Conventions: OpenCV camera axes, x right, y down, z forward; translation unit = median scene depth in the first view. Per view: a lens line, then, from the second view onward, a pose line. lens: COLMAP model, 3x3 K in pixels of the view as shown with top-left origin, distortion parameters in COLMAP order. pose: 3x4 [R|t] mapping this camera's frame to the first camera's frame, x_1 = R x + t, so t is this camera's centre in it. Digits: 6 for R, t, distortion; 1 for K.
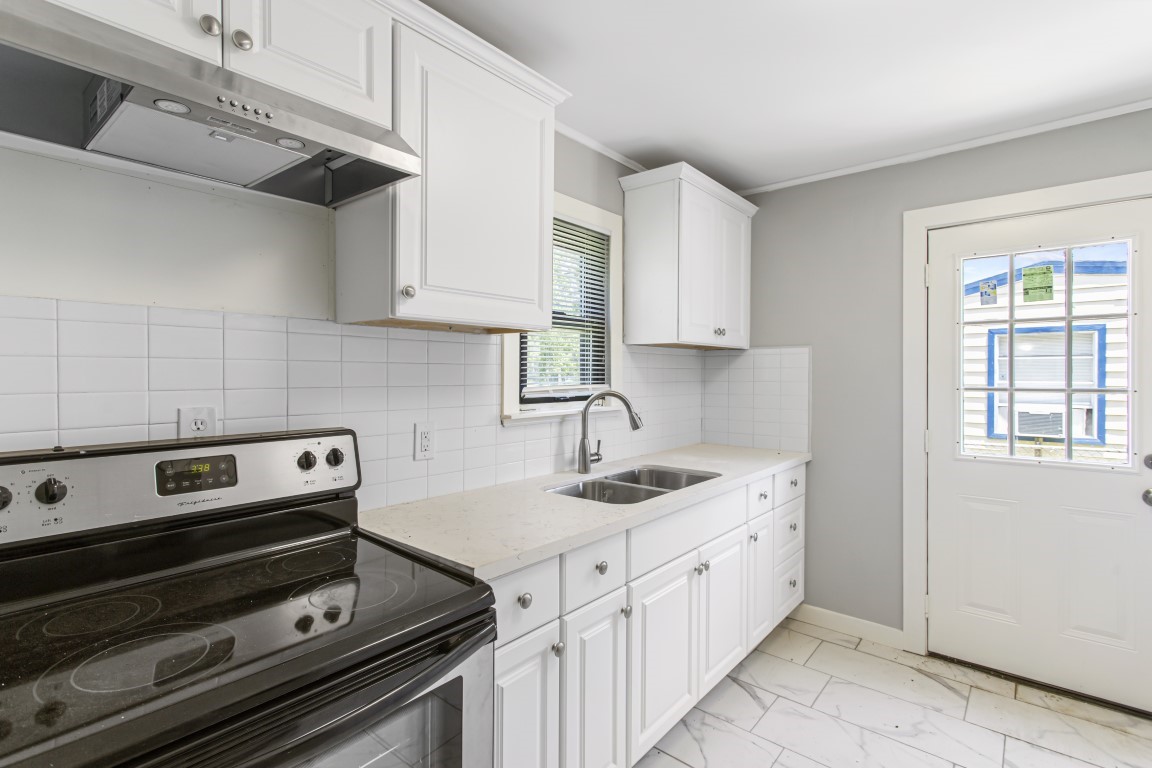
lens RADIAL K [[545.2, 0, 572.0], [0, 545.2, 386.5], [0, 0, 1]] dist [0.006010, -0.000913]
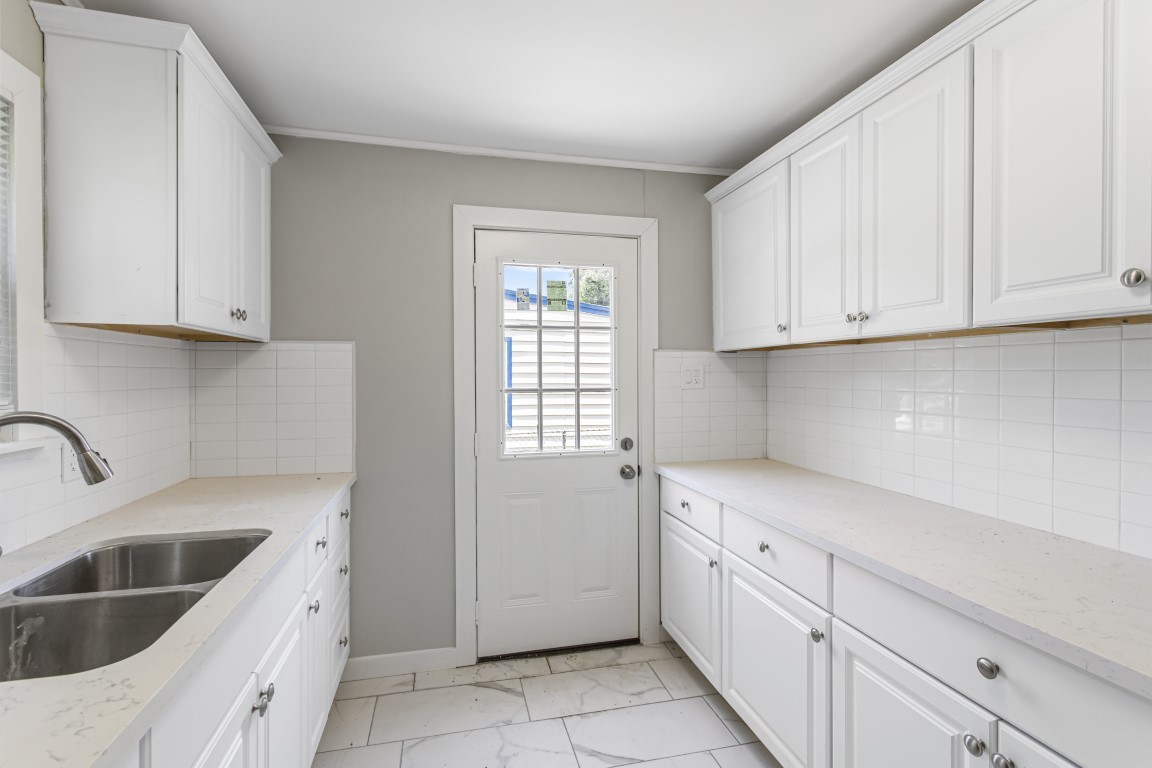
lens RADIAL K [[545.2, 0, 573.8], [0, 545.2, 379.5], [0, 0, 1]] dist [0.006010, -0.000913]
pose [[0.595056, -0.008545, 0.803639, -0.032439], [0.019340, 0.999806, -0.003690, -0.009586], [-0.803452, 0.017738, 0.595106, 0.297245]]
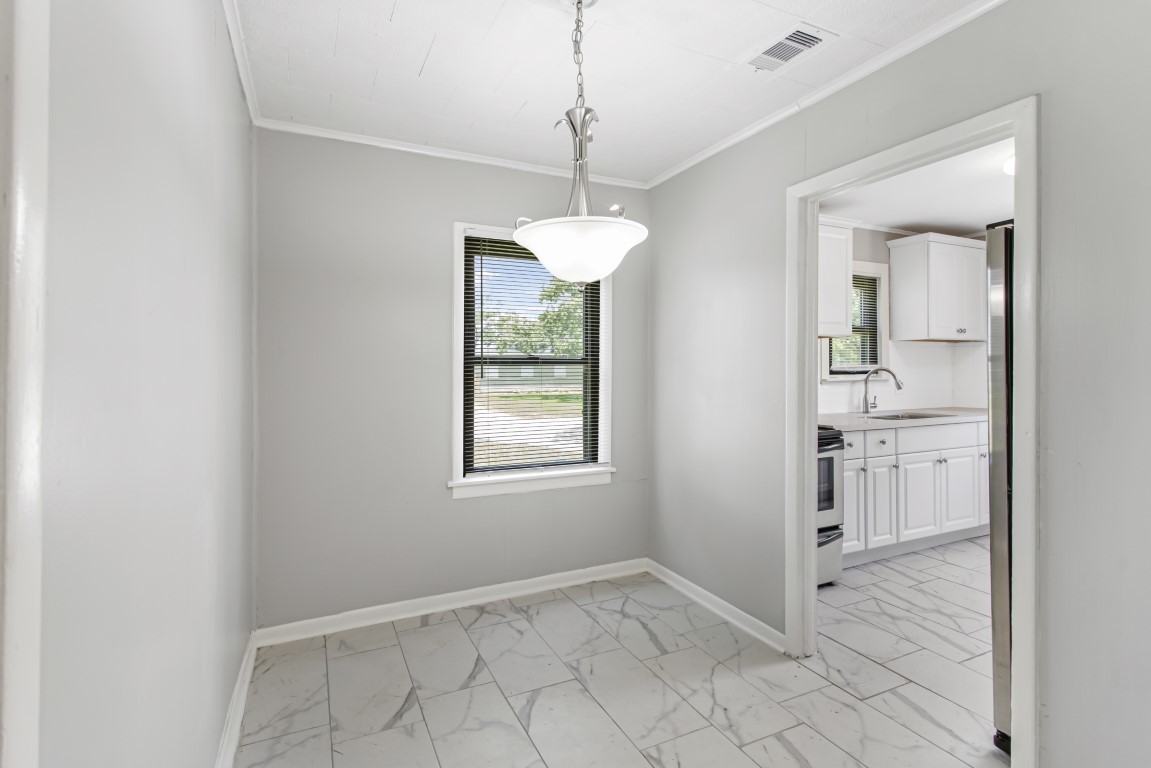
lens RADIAL K [[544.8, 0, 570.4], [0, 544.8, 373.2], [0, 0, 1]] dist [0.006010, -0.000913]
pose [[0.912723, -0.008148, -0.408499, -0.125594], [0.000885, 0.999838, -0.017967, 0.055071], [0.408579, 0.016037, 0.912582, -0.989137]]
